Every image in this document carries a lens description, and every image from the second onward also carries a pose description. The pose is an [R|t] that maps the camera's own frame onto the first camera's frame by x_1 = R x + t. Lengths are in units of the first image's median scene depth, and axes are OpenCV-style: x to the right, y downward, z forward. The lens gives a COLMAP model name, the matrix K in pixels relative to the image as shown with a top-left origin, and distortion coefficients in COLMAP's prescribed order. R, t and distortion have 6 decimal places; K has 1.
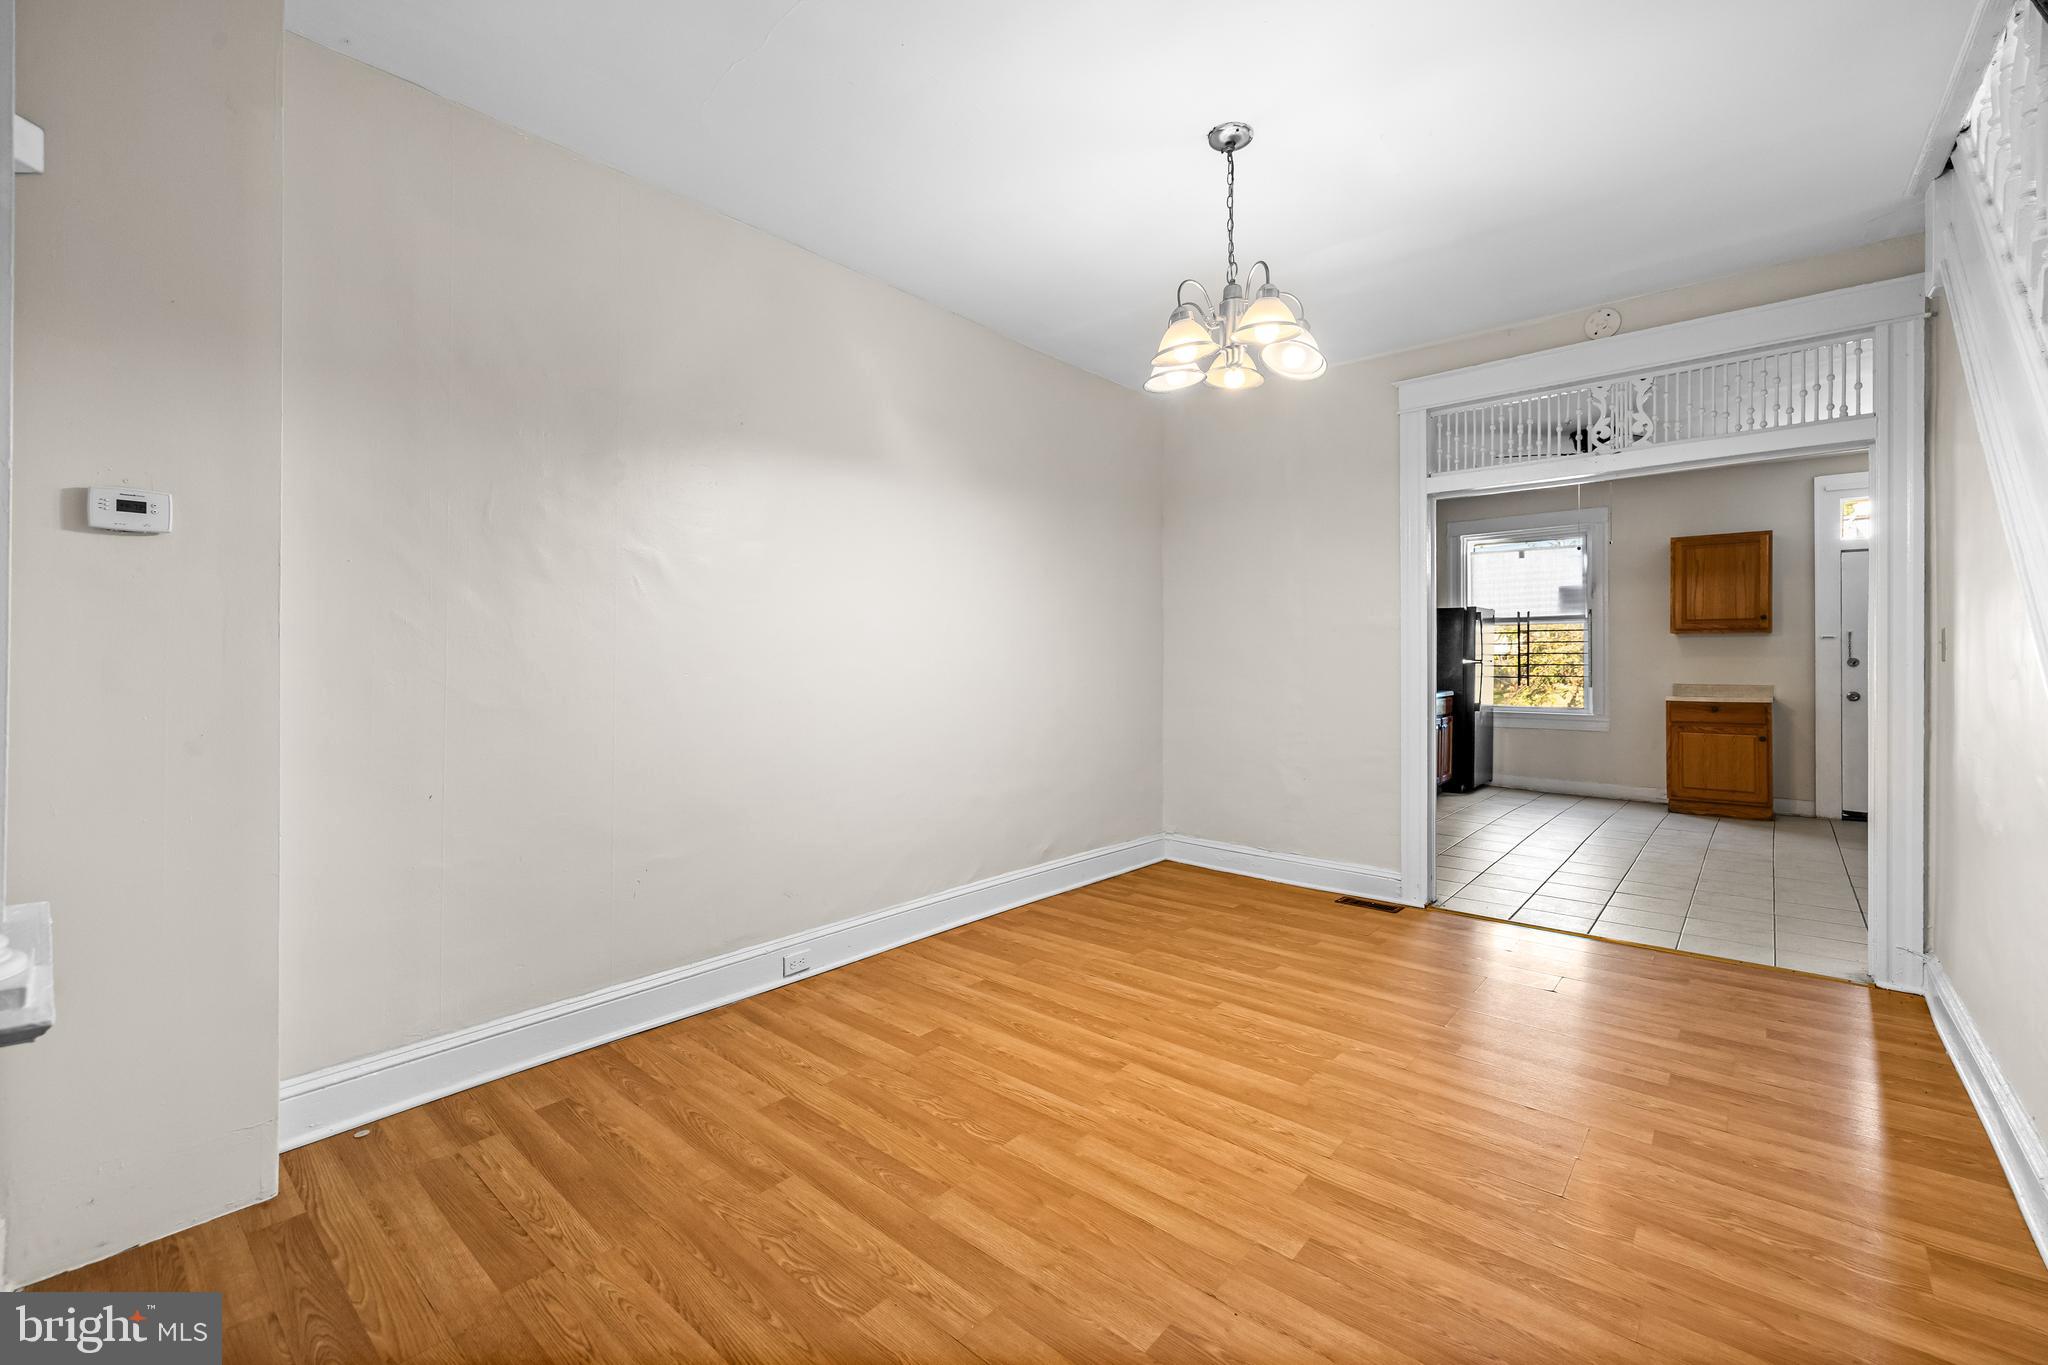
lens RADIAL K [[864.3, 0, 1019.7], [0, 864.3, 655.4], [0, 0, 1]] dist [0.002308, 0.000526]
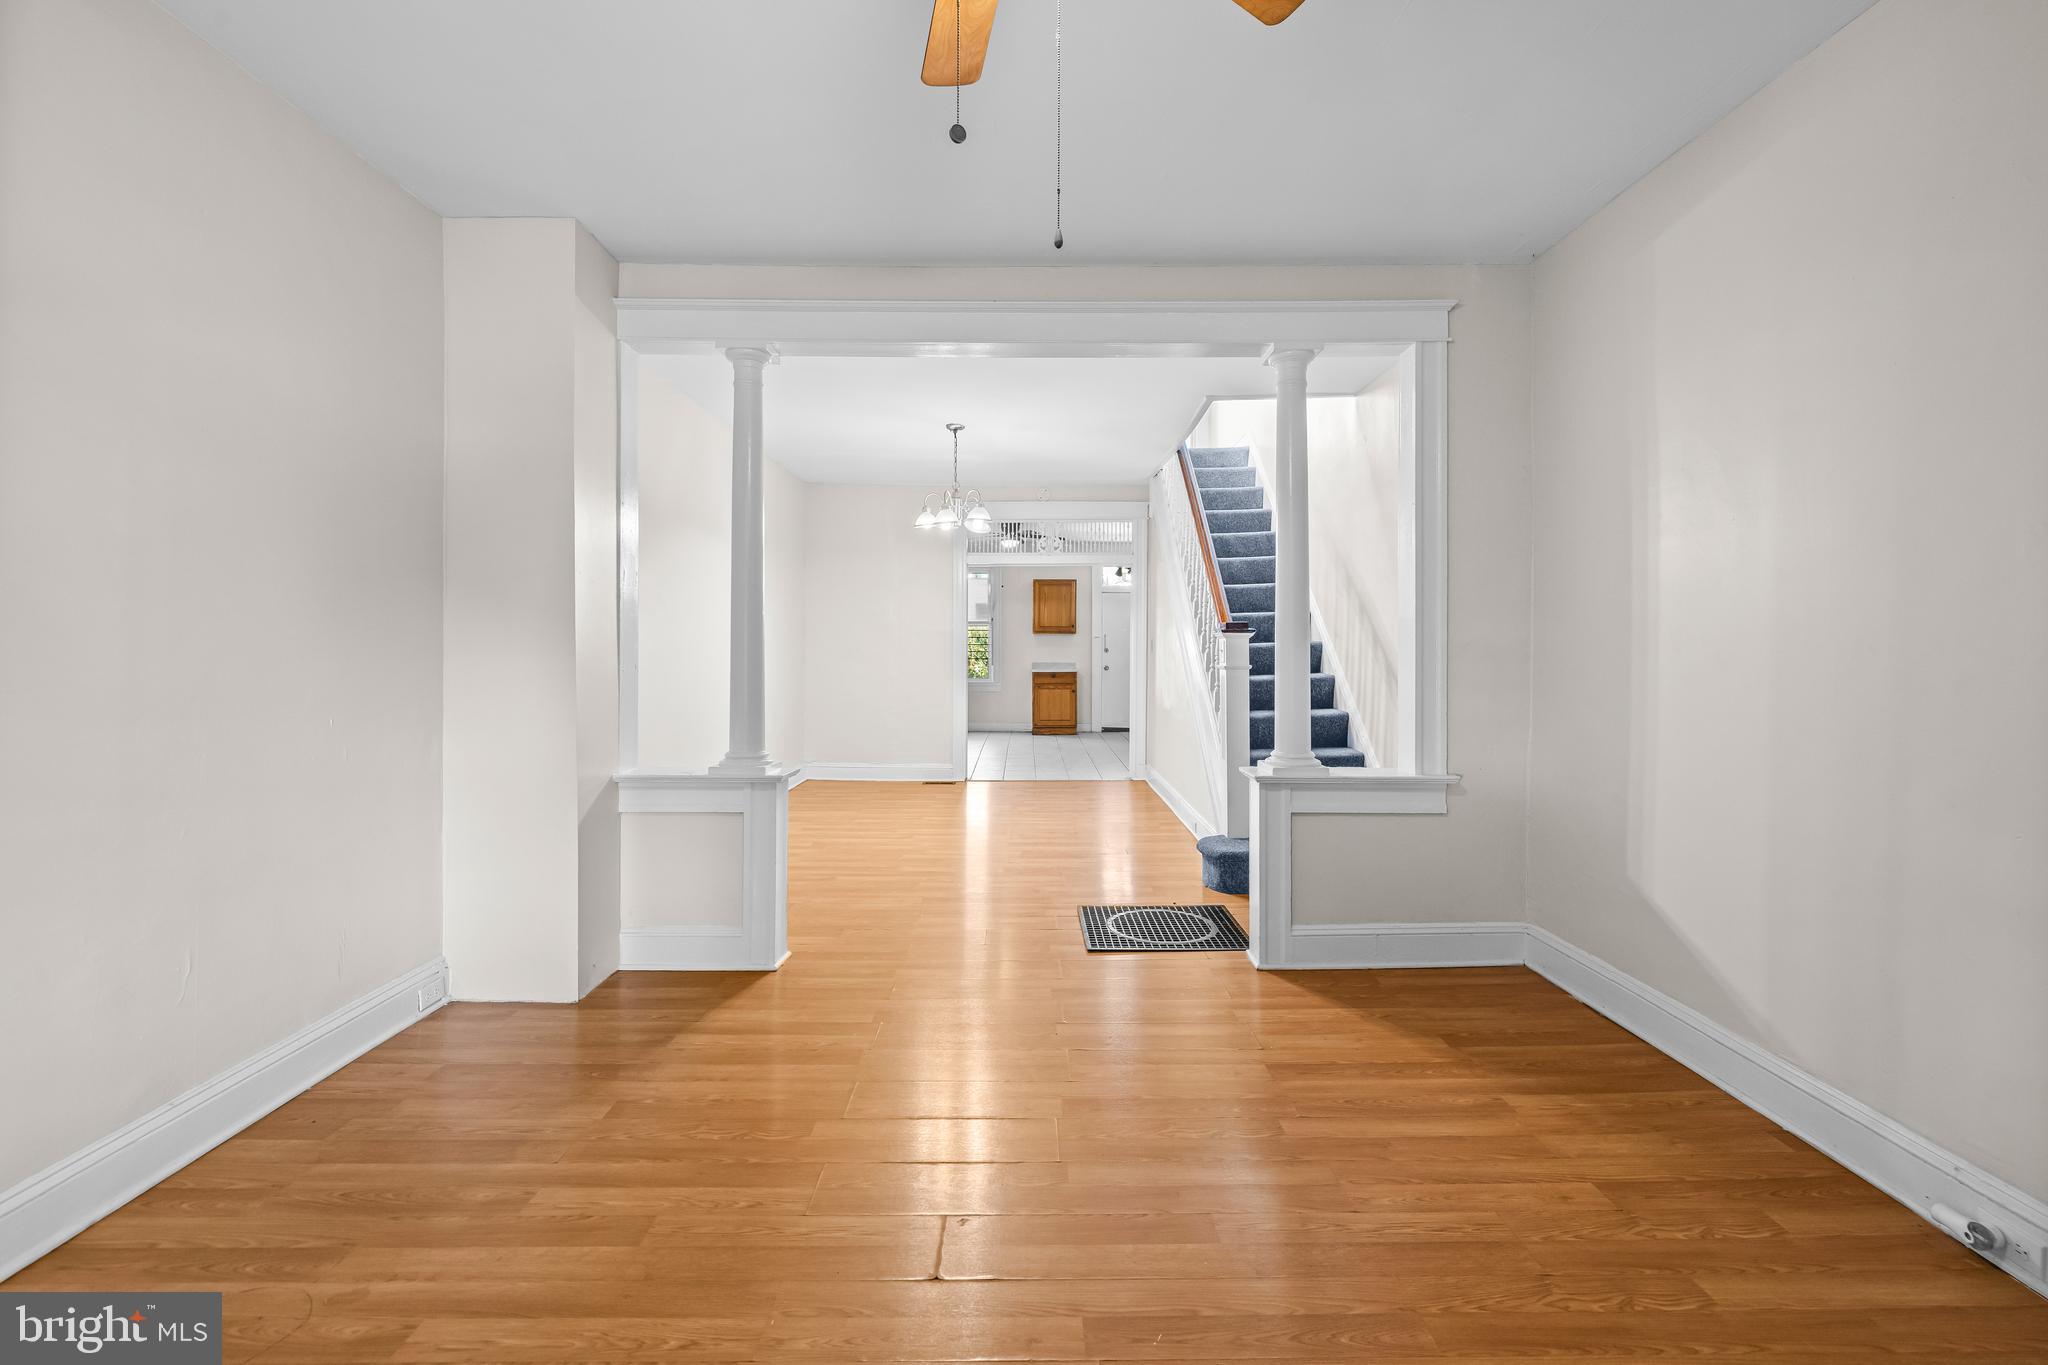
lens RADIAL K [[864.3, 0, 1028.2], [0, 864.3, 644.3], [0, 0, 1]] dist [0.002308, 0.000526]
pose [[0.752757, 0.000154, 0.658298, -0.457569], [-0.003546, 0.999986, 0.003821, -0.011778], [-0.658289, -0.005211, 0.752748, -0.353023]]
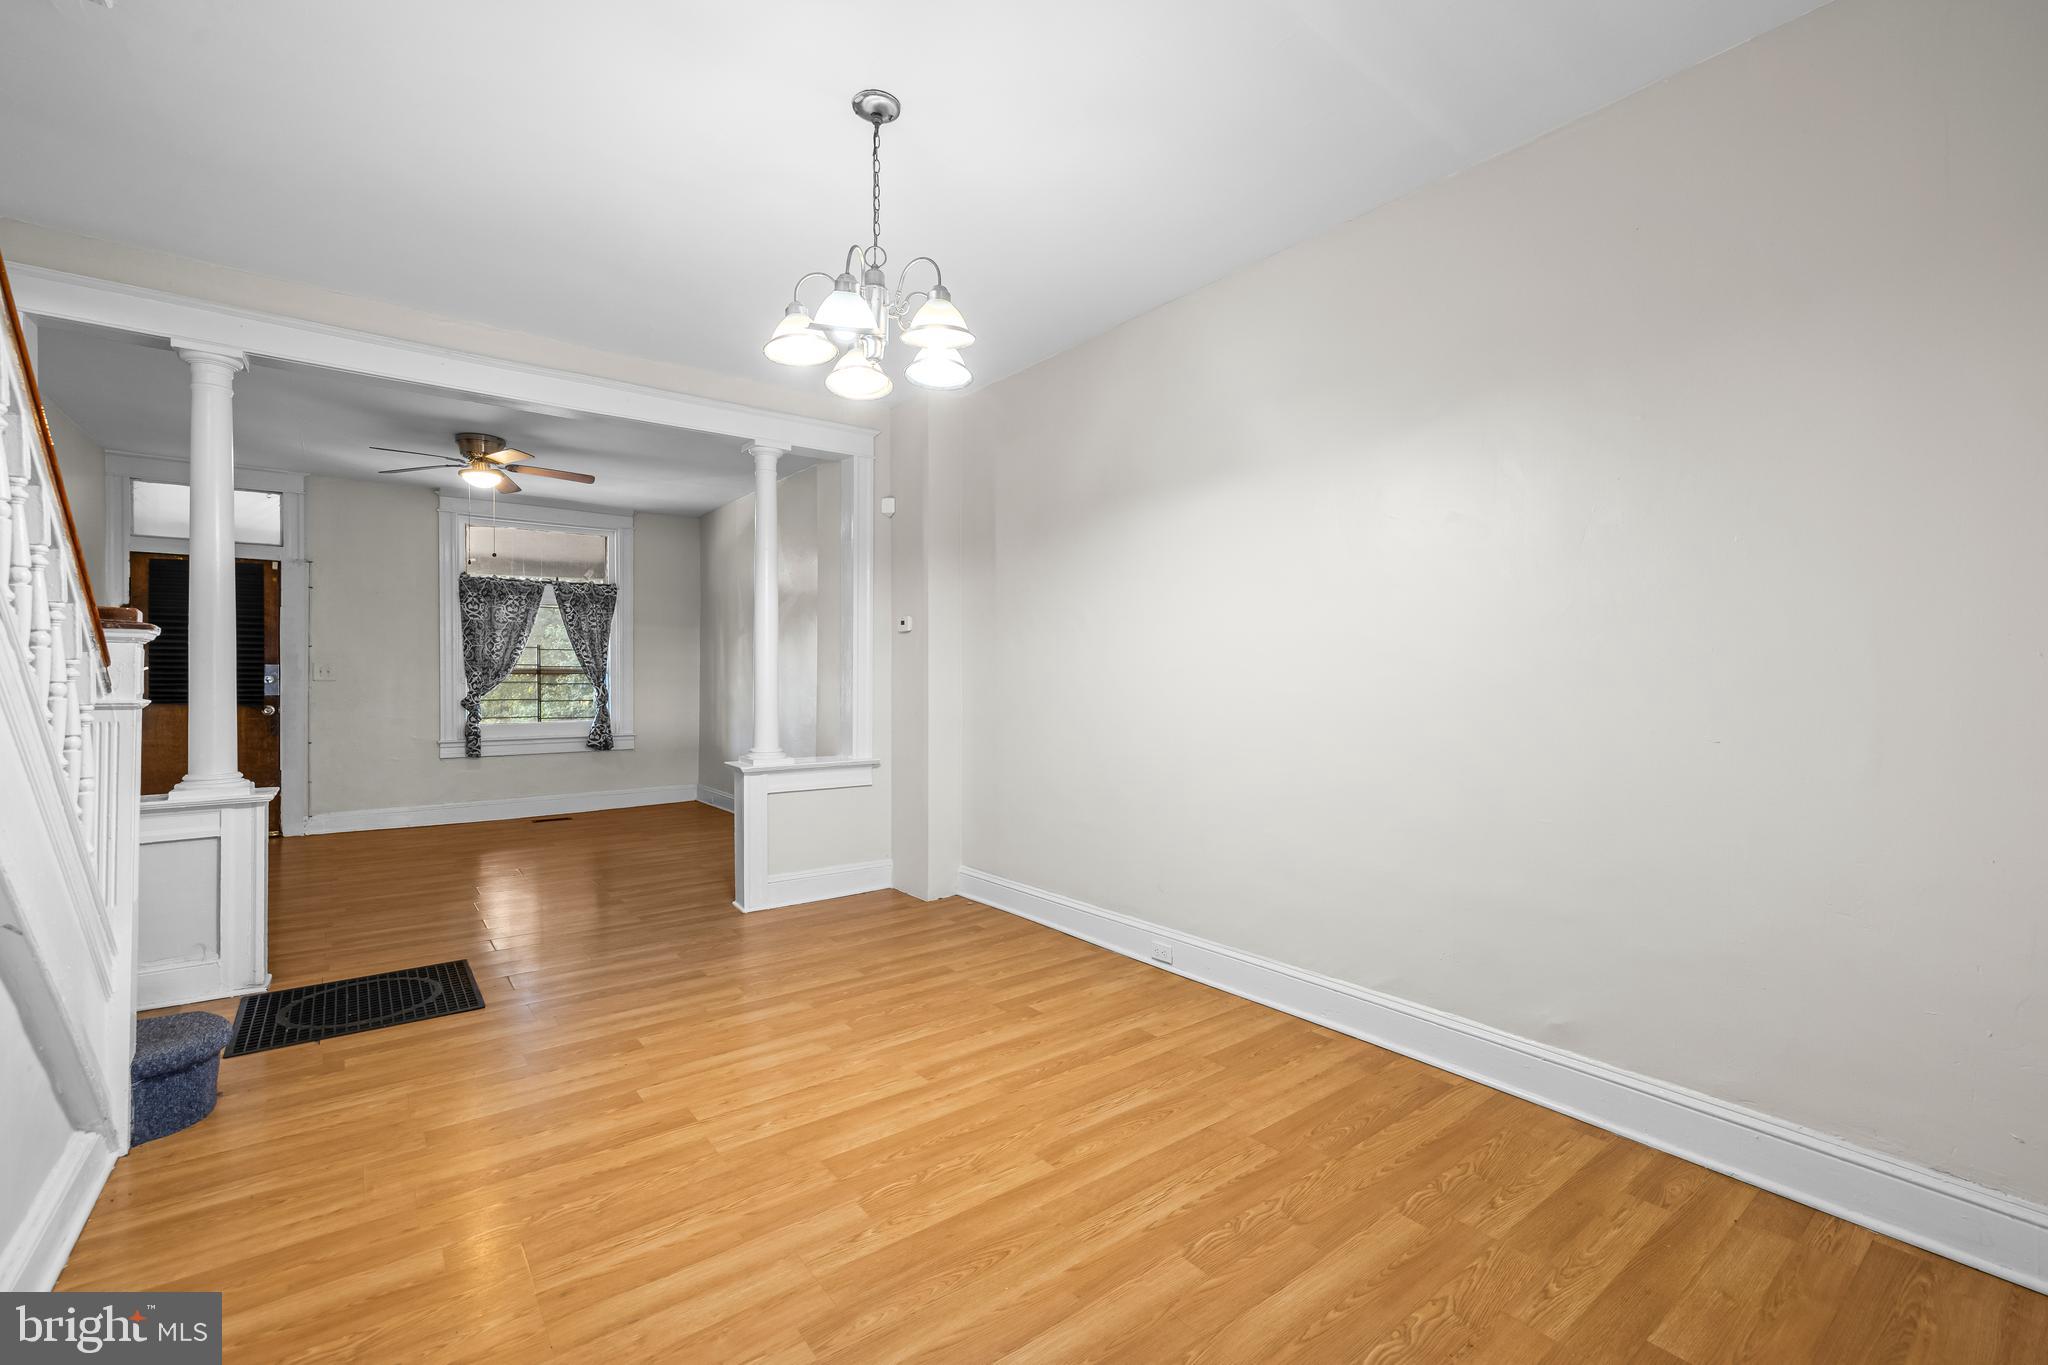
lens RADIAL K [[864.3, 0, 1010.5], [0, 864.3, 684.8], [0, 0, 1]] dist [0.002308, 0.000526]
pose [[-0.204687, 0.007696, -0.978797, 0.448756], [0.001021, 0.999970, 0.007649, 0.000765], [0.978827, 0.000566, -0.204688, 0.534524]]
